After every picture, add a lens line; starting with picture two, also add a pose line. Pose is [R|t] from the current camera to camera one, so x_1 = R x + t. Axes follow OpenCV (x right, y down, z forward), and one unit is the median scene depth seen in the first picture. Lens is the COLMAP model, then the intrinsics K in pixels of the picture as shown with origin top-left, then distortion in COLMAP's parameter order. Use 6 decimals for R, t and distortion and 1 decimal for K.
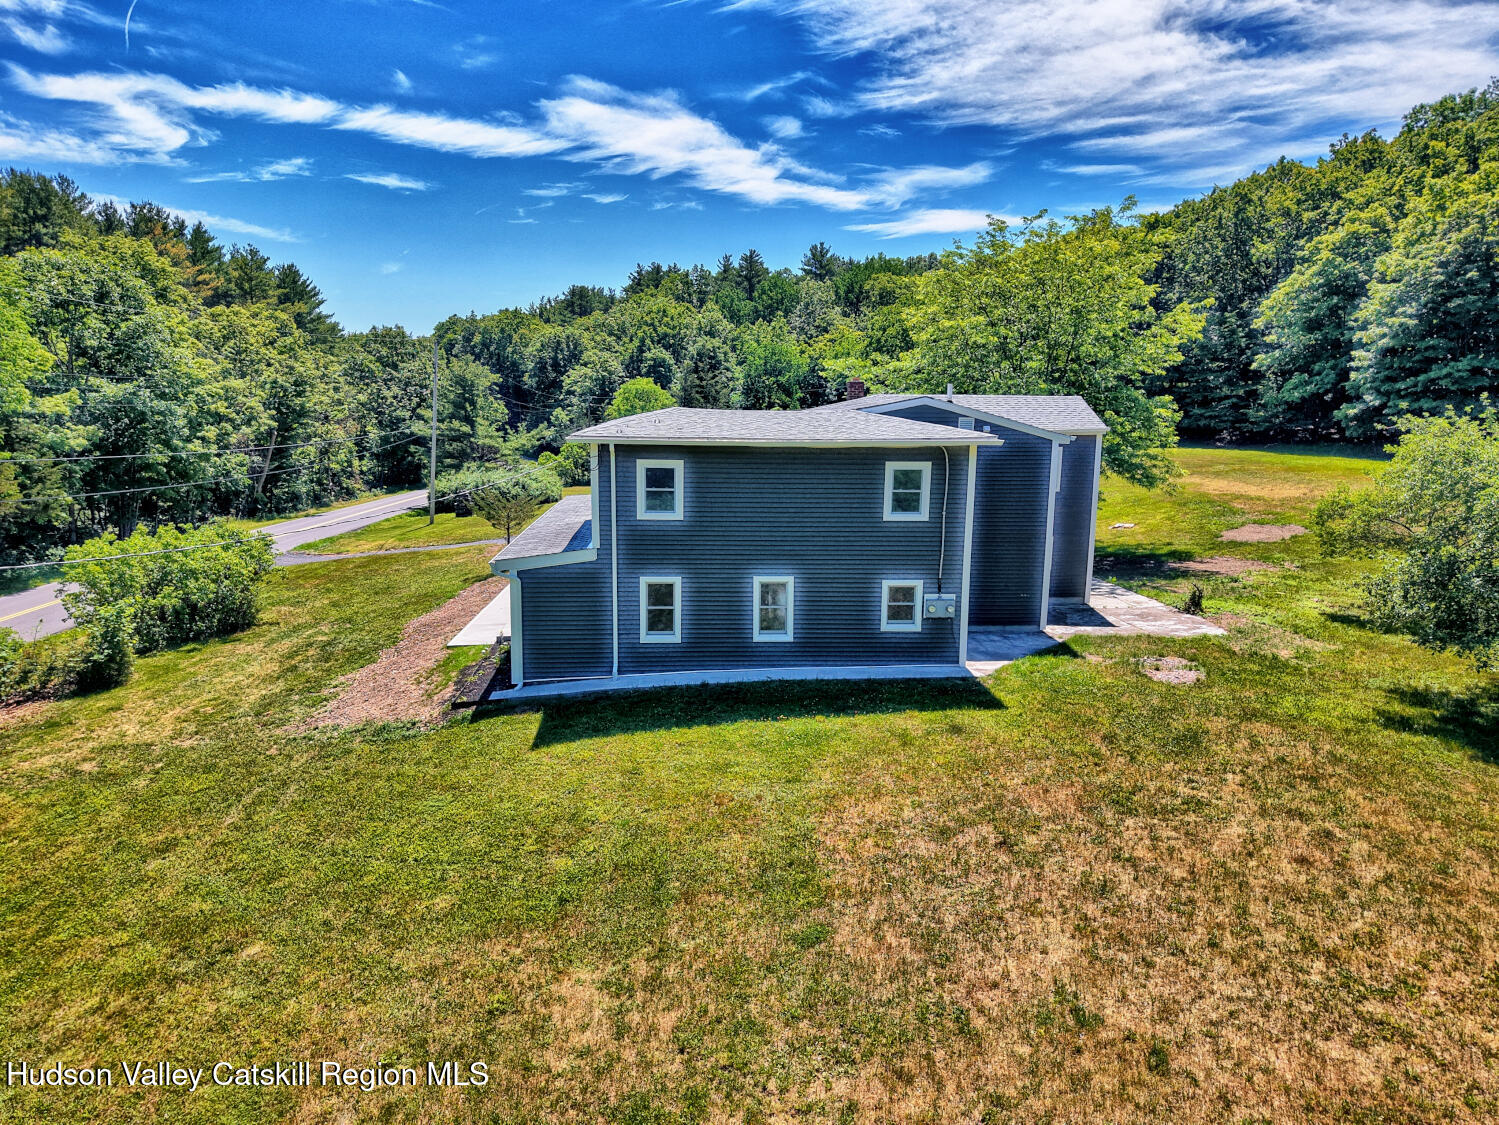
lens RADIAL K [[1002.4, 0, 744.4], [0, 1002.4, 574.8], [0, 0, 1]] dist [0.016846, -0.015083]
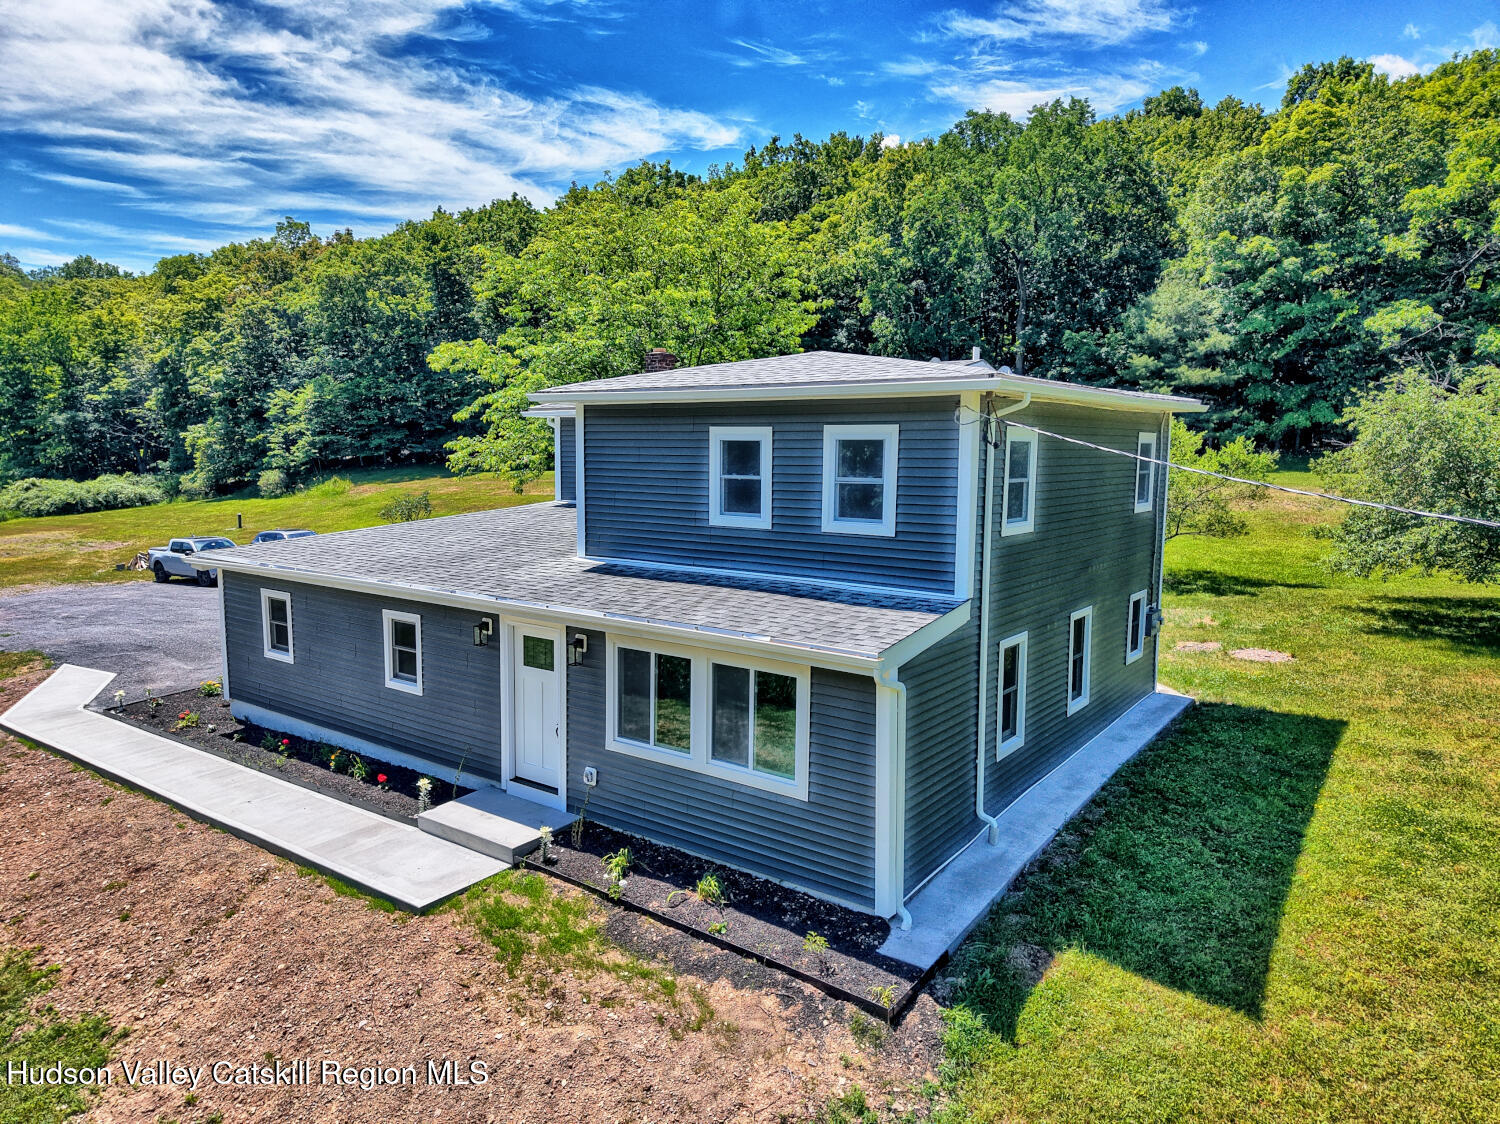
lens RADIAL K [[1003.1, 0, 788.5], [0, 1003.1, 589.4], [0, 0, 1]] dist [0.016846, -0.015083]
pose [[0.616436, -0.128432, 0.776860, -0.586437], [0.148774, 0.987835, 0.045259, -0.066470], [-0.773222, 0.087677, 0.628045, 0.716361]]
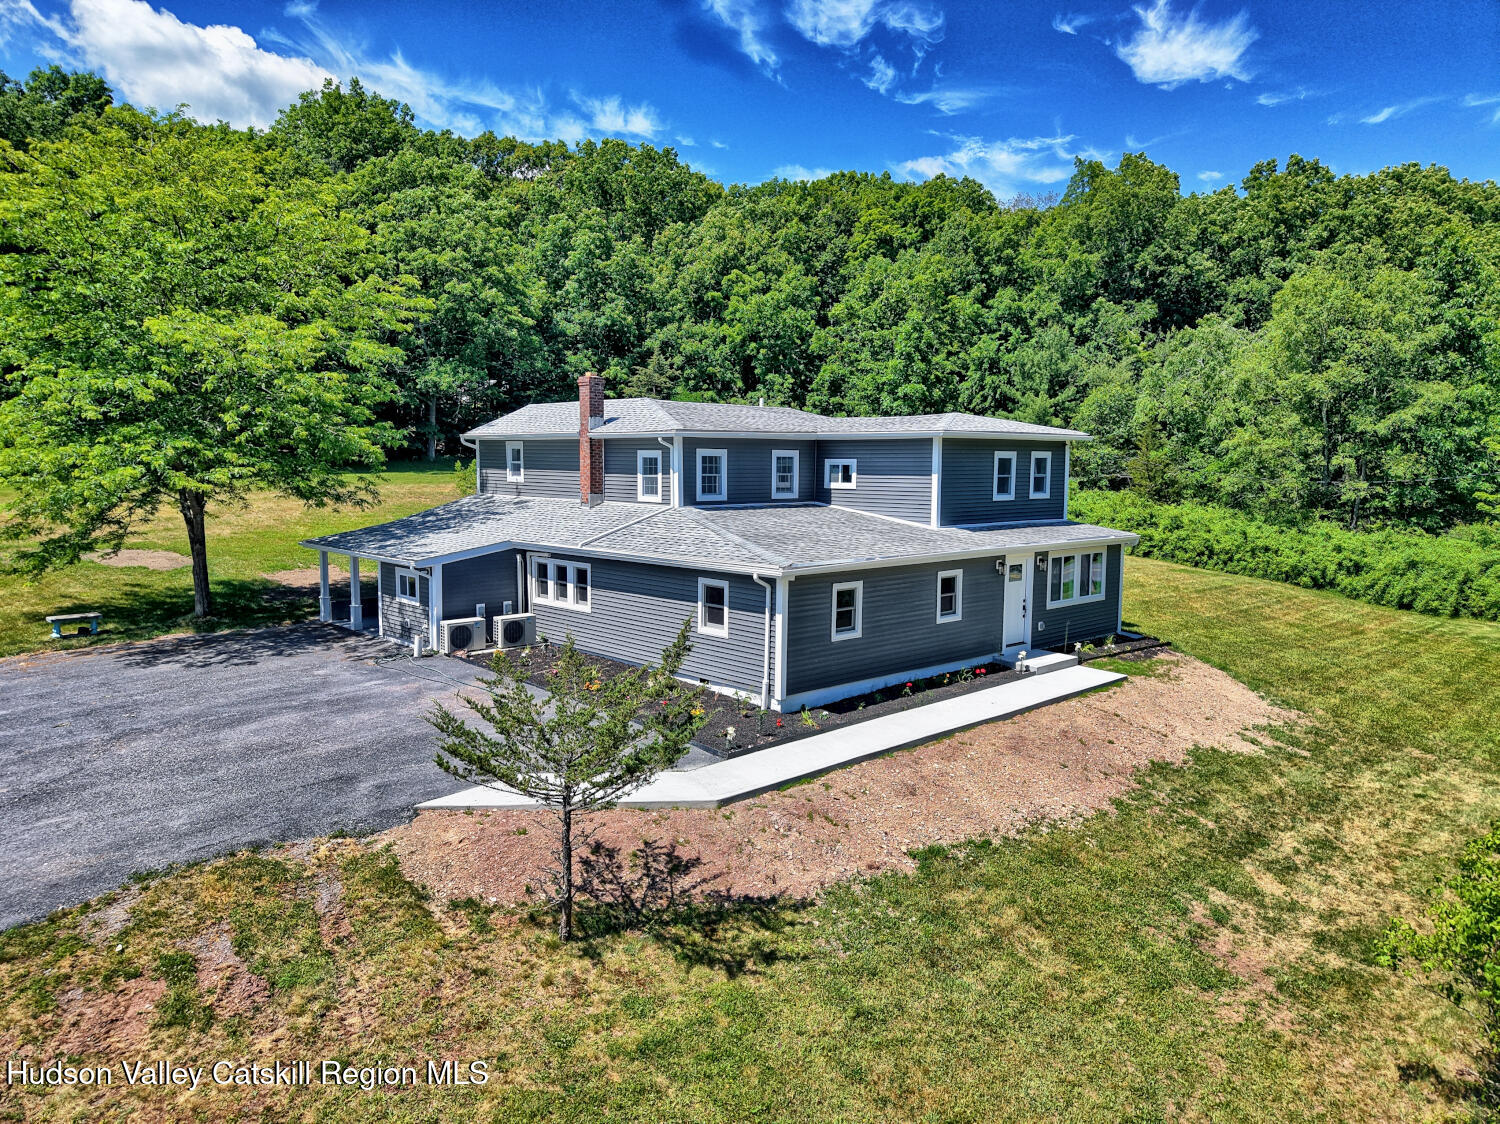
lens RADIAL K [[1003.1, 0, 747.3], [0, 1003.1, 564.3], [0, 0, 1]] dist [0.016846, -0.015083]
pose [[-0.637124, -0.098414, 0.764453, -0.867447], [0.126130, 0.965132, 0.229371, -0.313983], [-0.760371, 0.242558, -0.602496, 2.043426]]
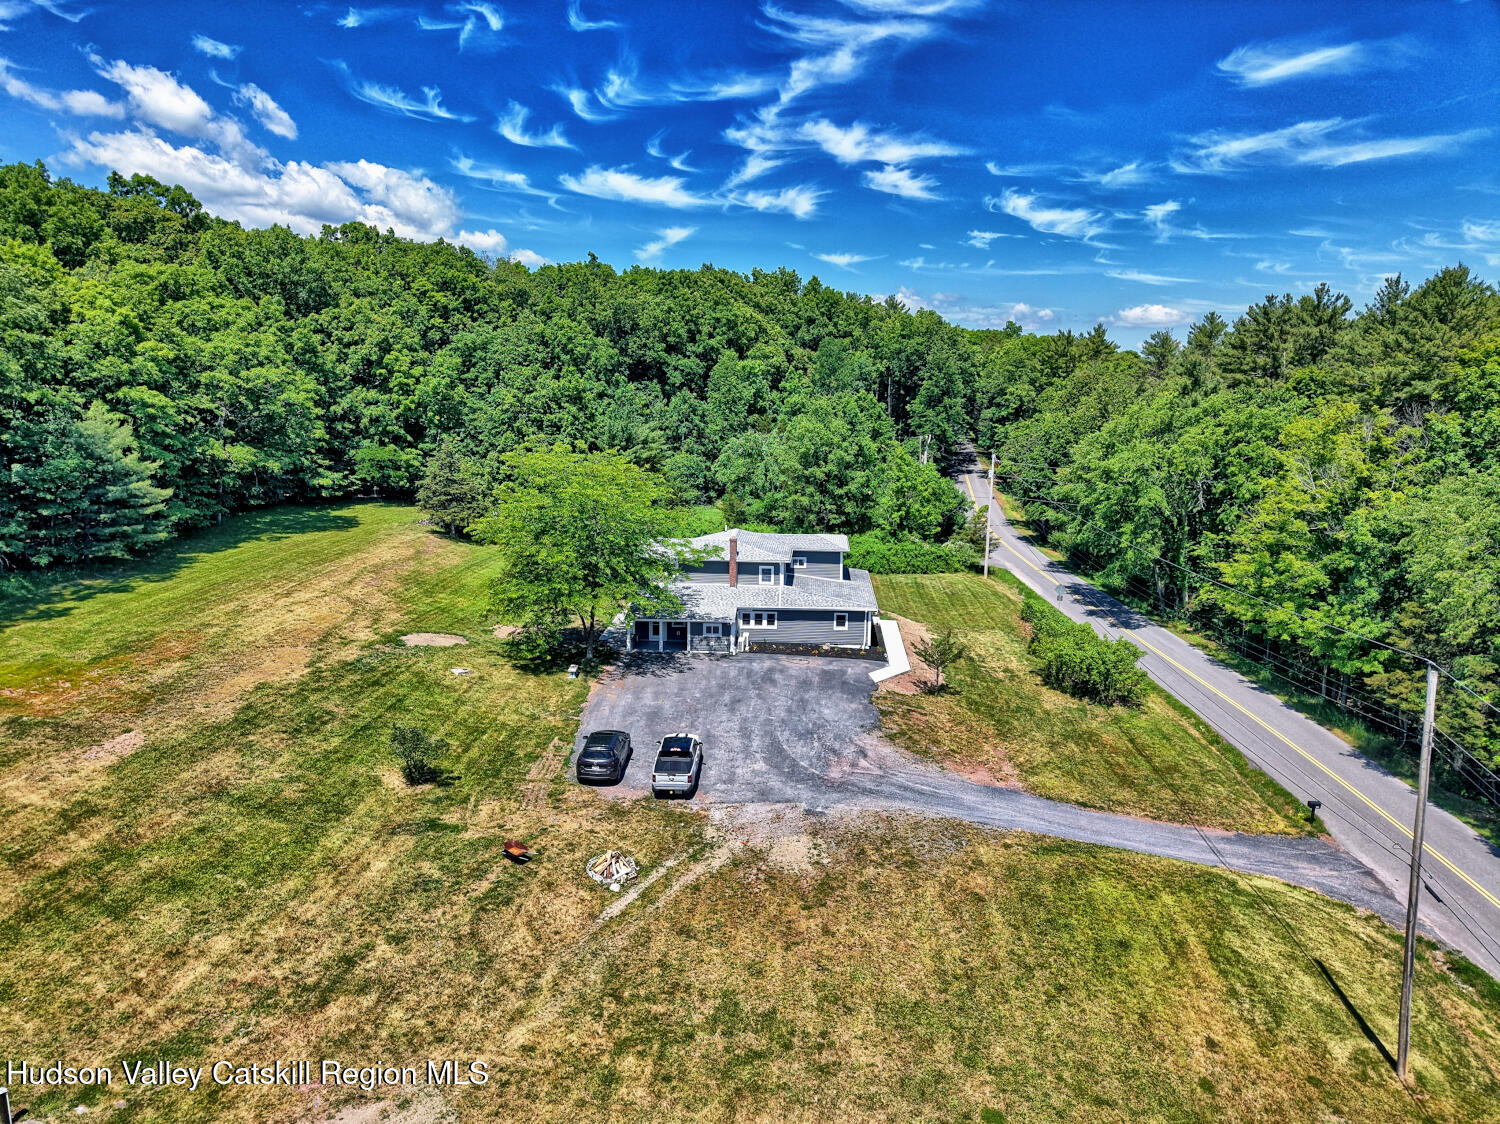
lens RADIAL K [[1003.1, 0, 738.2], [0, 1003.1, 568.1], [0, 0, 1]] dist [0.016846, -0.015083]
pose [[-0.990837, -0.045990, 0.126992, -0.239050], [0.002420, 0.934046, 0.357146, -1.260907], [-0.135041, 0.354180, -0.925376, 4.216023]]
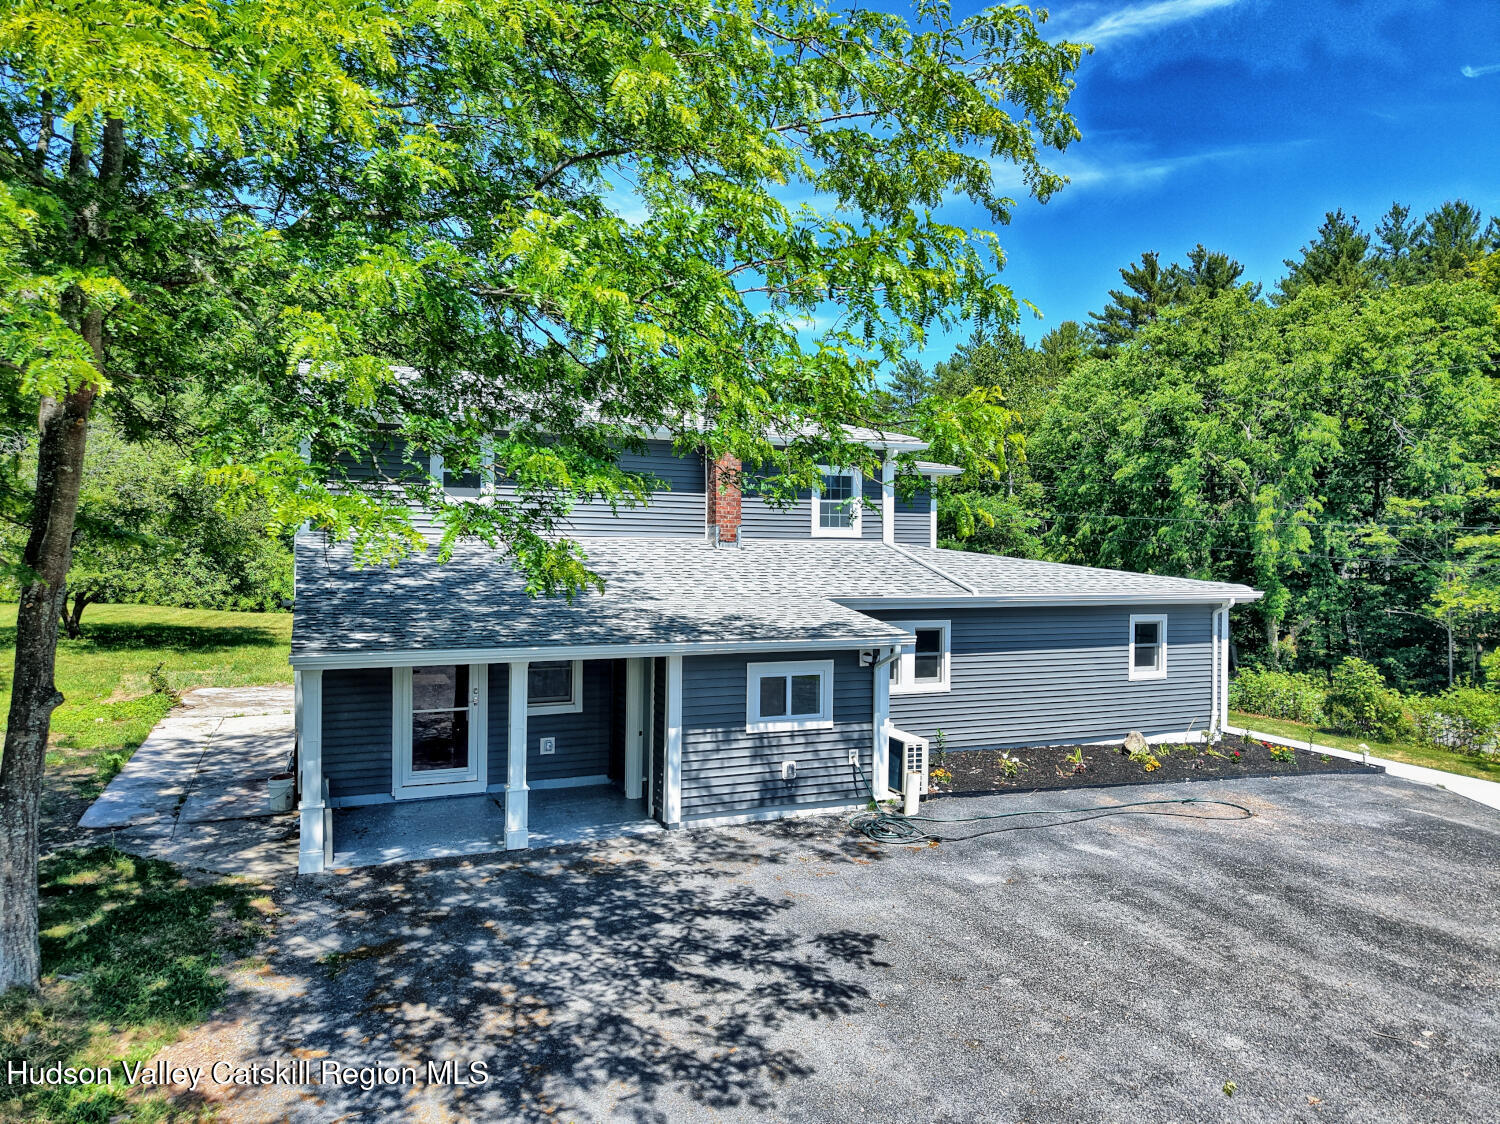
lens RADIAL K [[1003.1, 0, 752.0], [0, 1003.1, 558.2], [0, 0, 1]] dist [0.016846, -0.015083]
pose [[-0.943075, -0.021857, -0.331862, 0.384087], [-0.083091, 0.981680, 0.171468, -0.254035], [0.322034, 0.189282, -0.927613, 2.157795]]
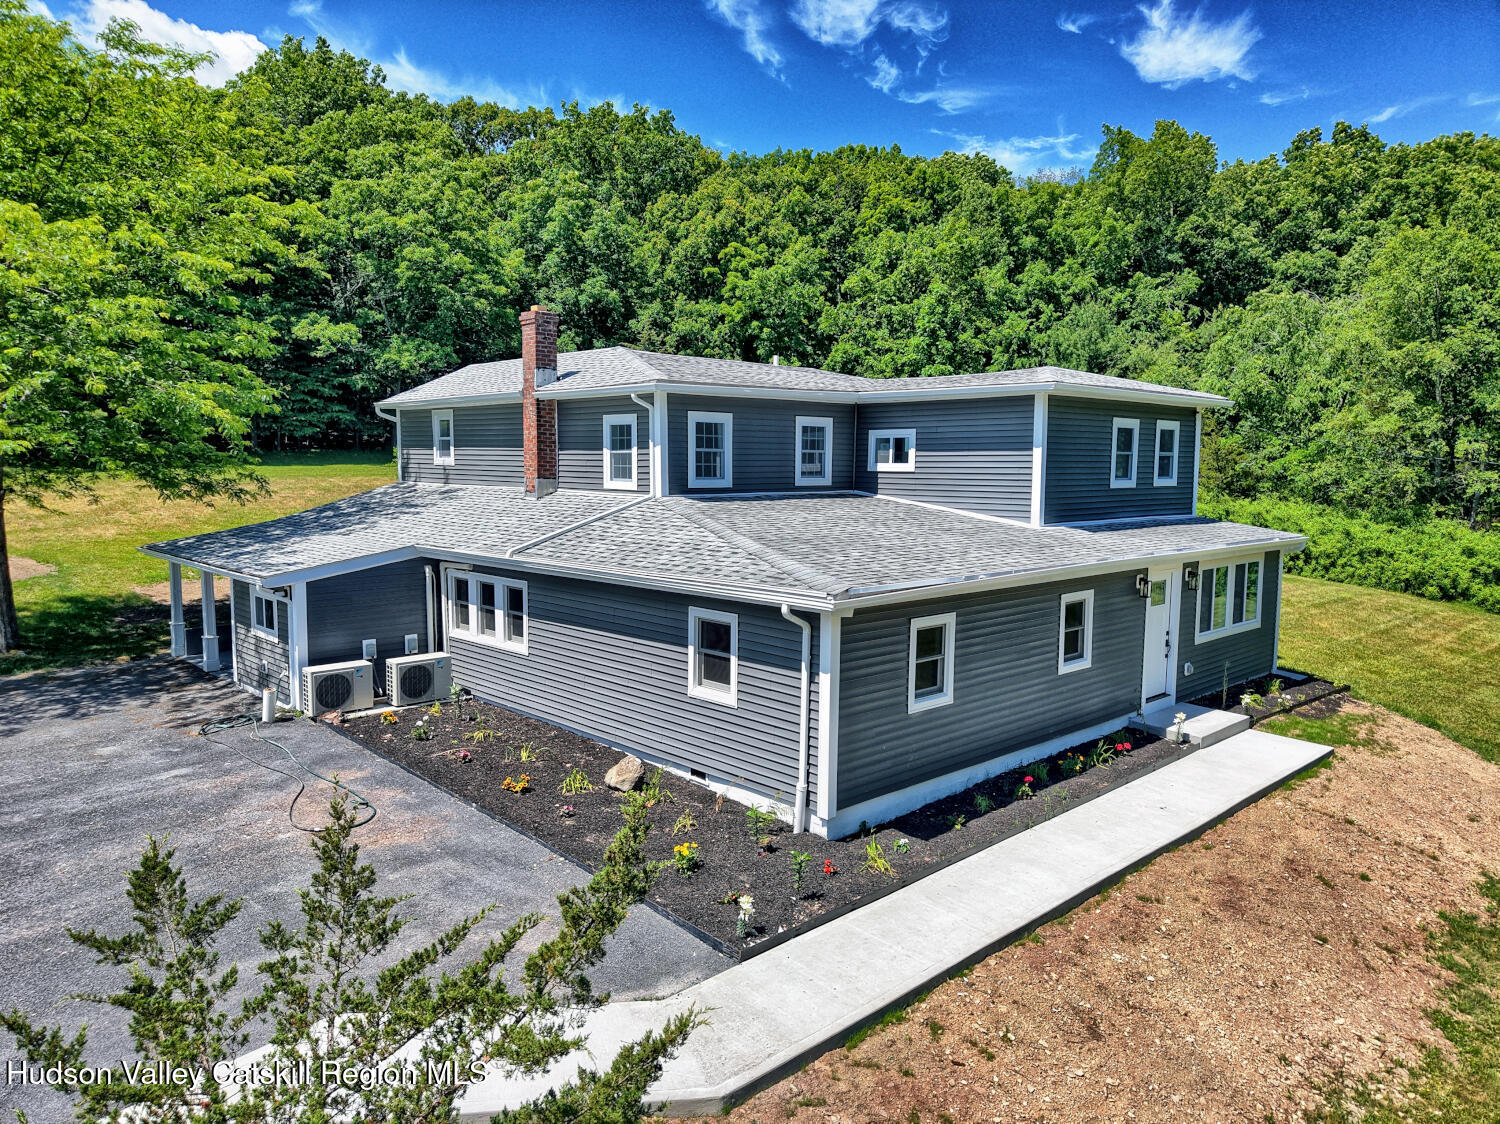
lens RADIAL K [[1003.1, 0, 747.8], [0, 1003.1, 562.1], [0, 0, 1]] dist [0.016846, -0.015083]
pose [[-0.638831, -0.096667, 0.763250, -0.596956], [0.126377, 0.965413, 0.228047, -0.248742], [-0.758896, 0.242141, -0.604520, 1.843774]]
